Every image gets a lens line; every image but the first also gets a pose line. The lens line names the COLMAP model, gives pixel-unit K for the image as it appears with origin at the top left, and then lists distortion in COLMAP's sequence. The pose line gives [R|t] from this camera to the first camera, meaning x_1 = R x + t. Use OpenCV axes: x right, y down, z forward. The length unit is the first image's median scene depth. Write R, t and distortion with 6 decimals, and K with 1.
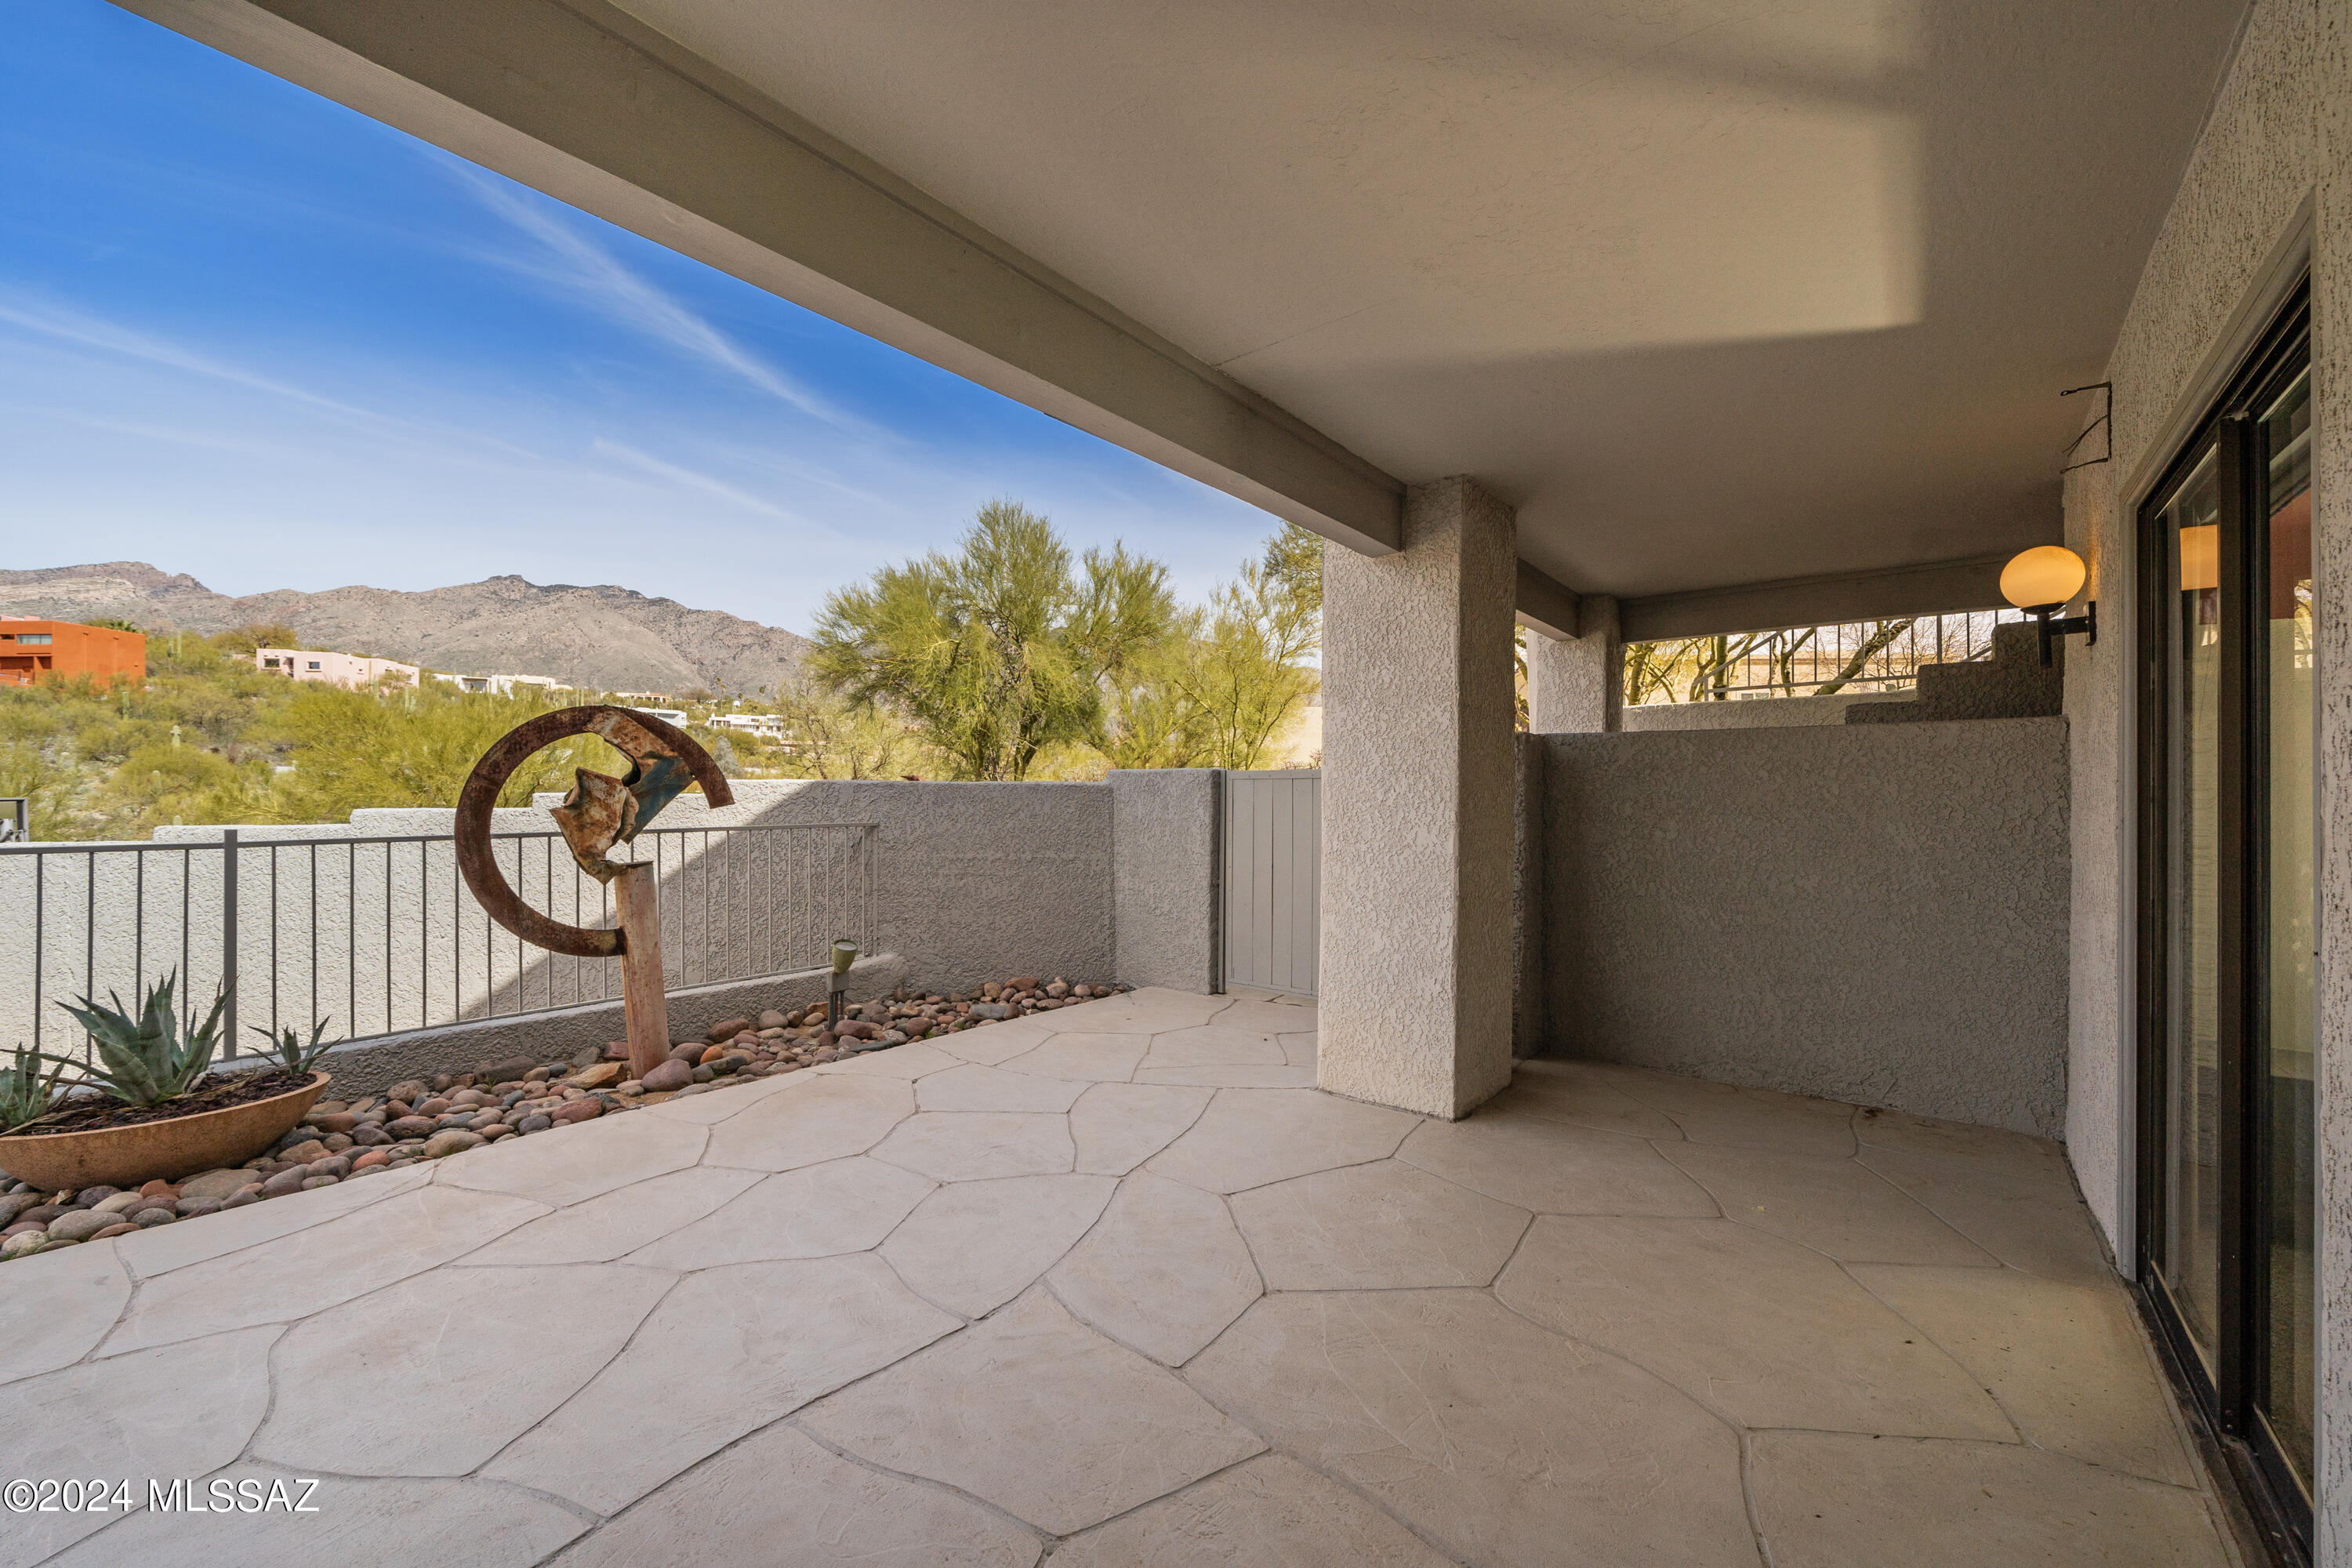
lens RADIAL K [[914.0, 0, 1167.6], [0, 914.0, 793.8], [0, 0, 1]] dist [0.003218, 0.000070]
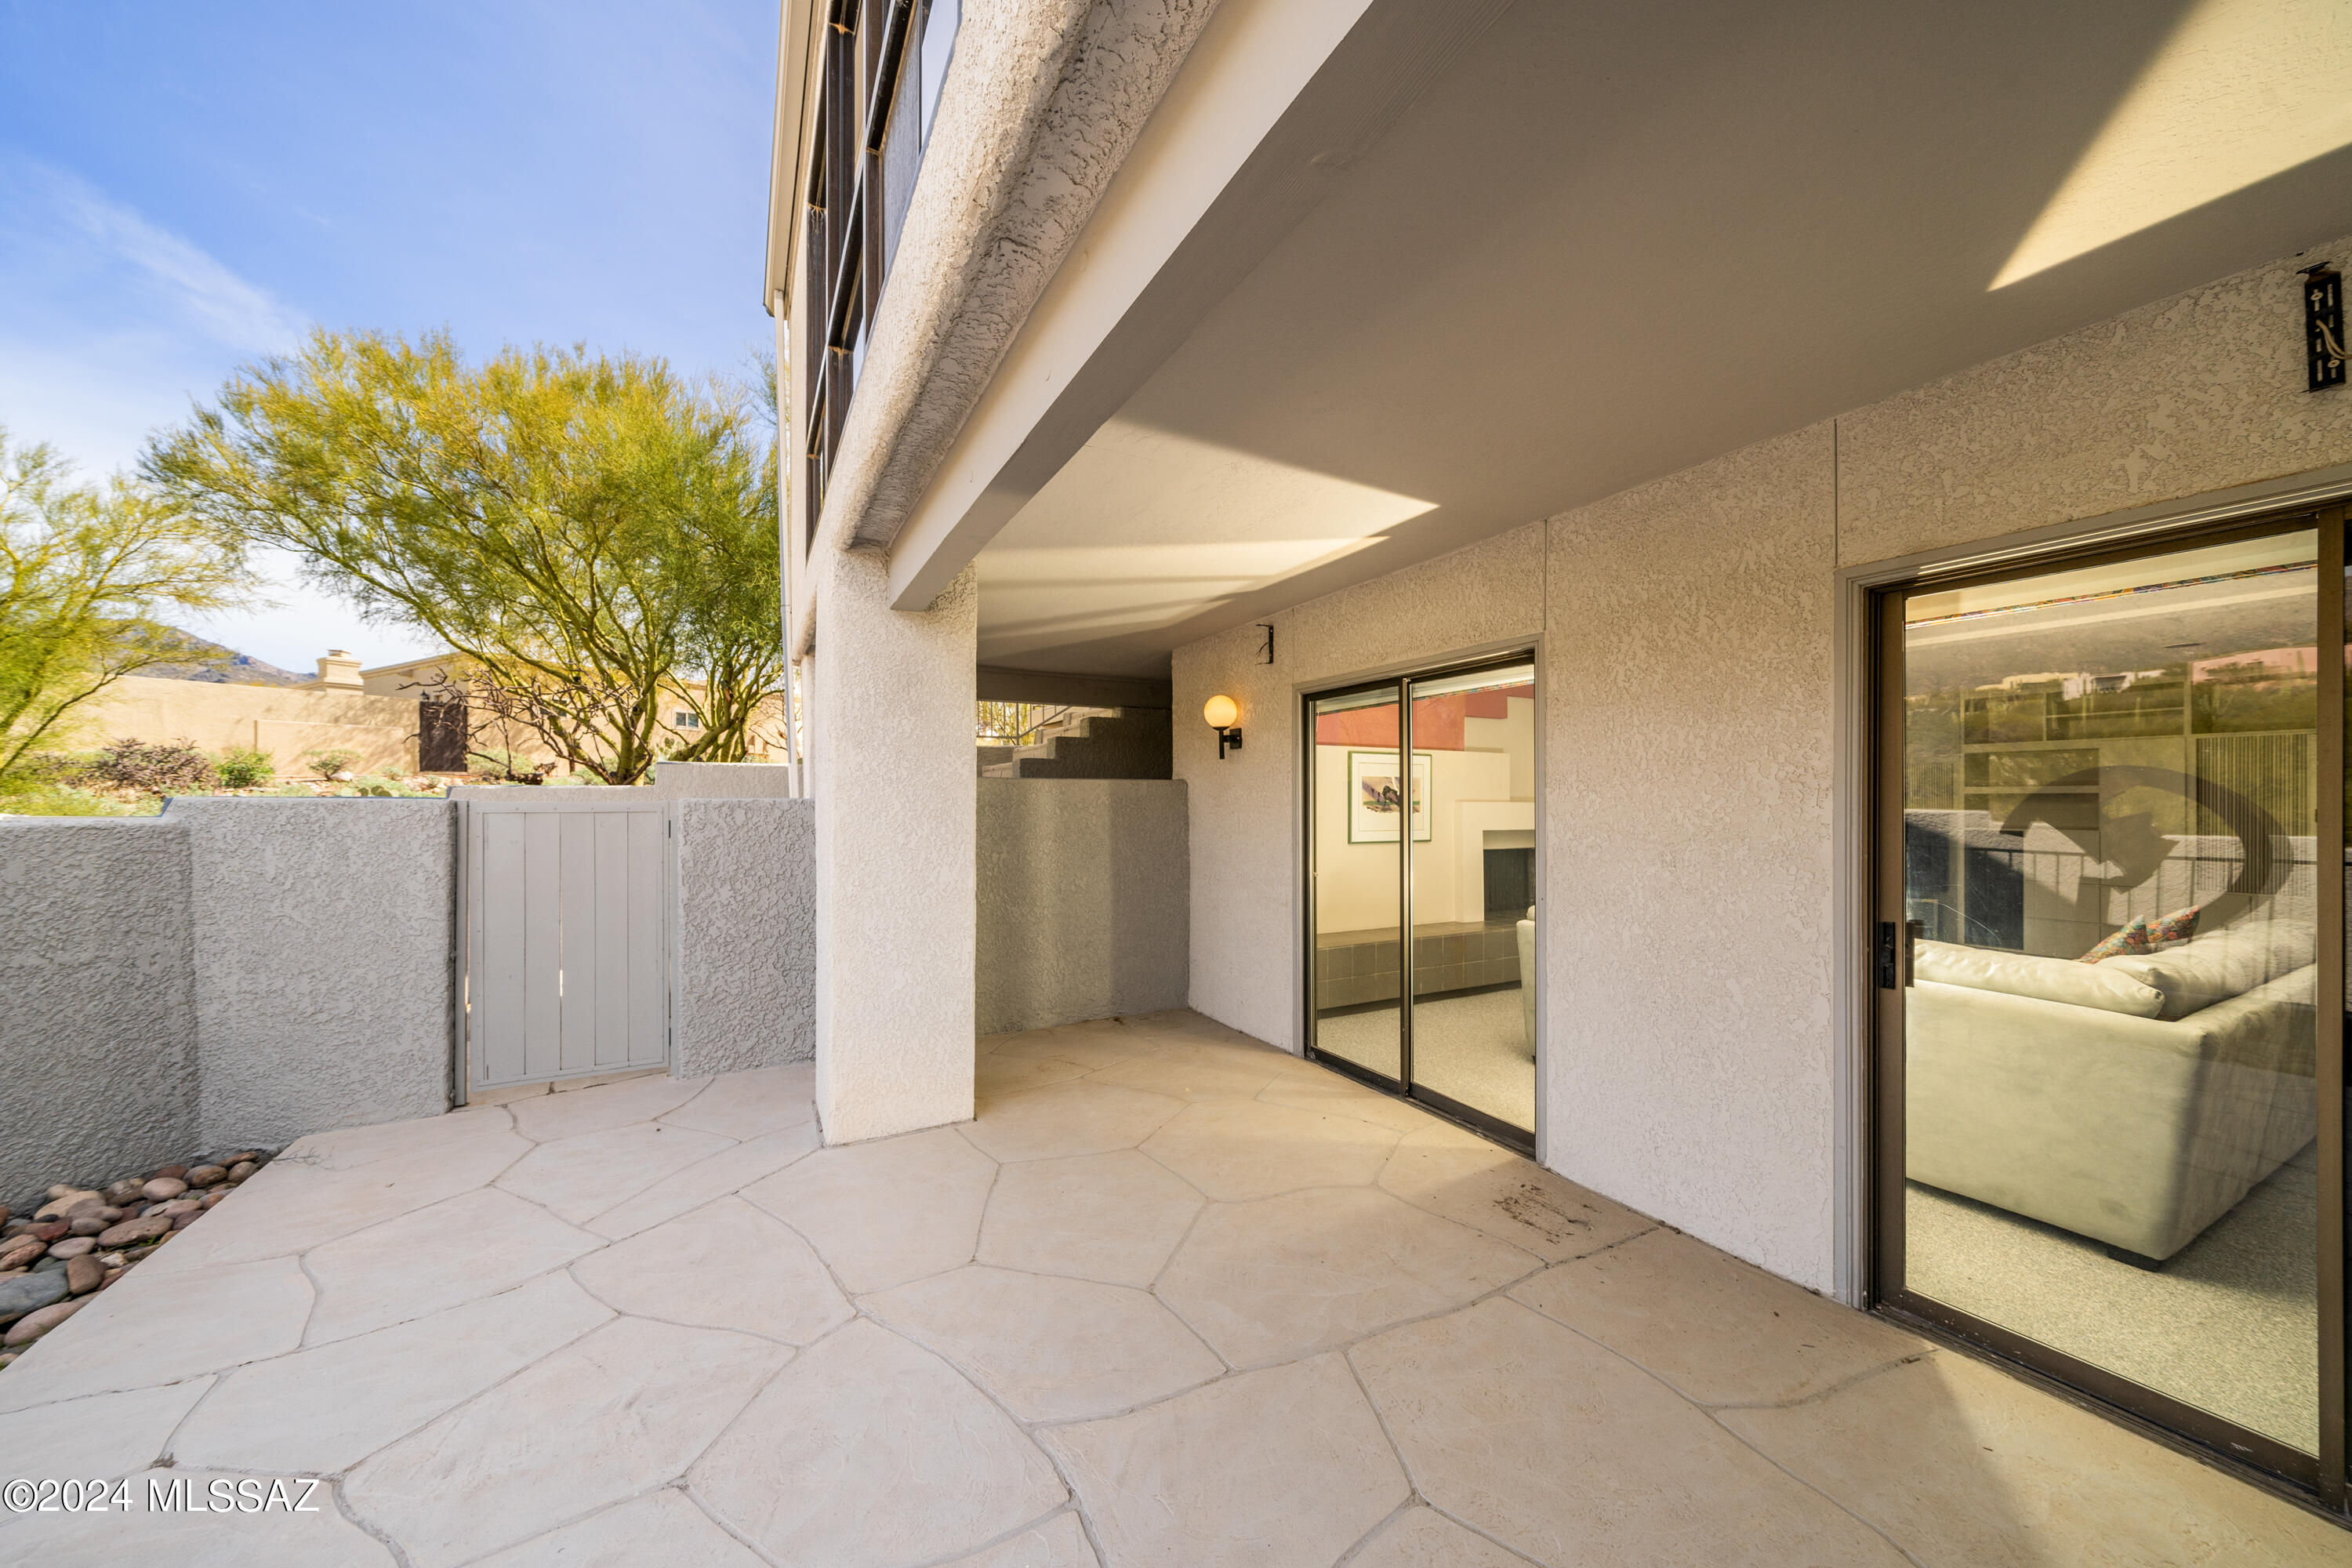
lens RADIAL K [[808.5, 0, 1166.4], [0, 808.5, 792.4], [0, 0, 1]] dist [-0.000596, -0.000184]
pose [[0.382246, 0.004978, 0.924047, -0.504455], [-0.002786, 0.999987, -0.004235, -0.048376], [-0.924056, -0.000956, 0.382255, 0.361249]]
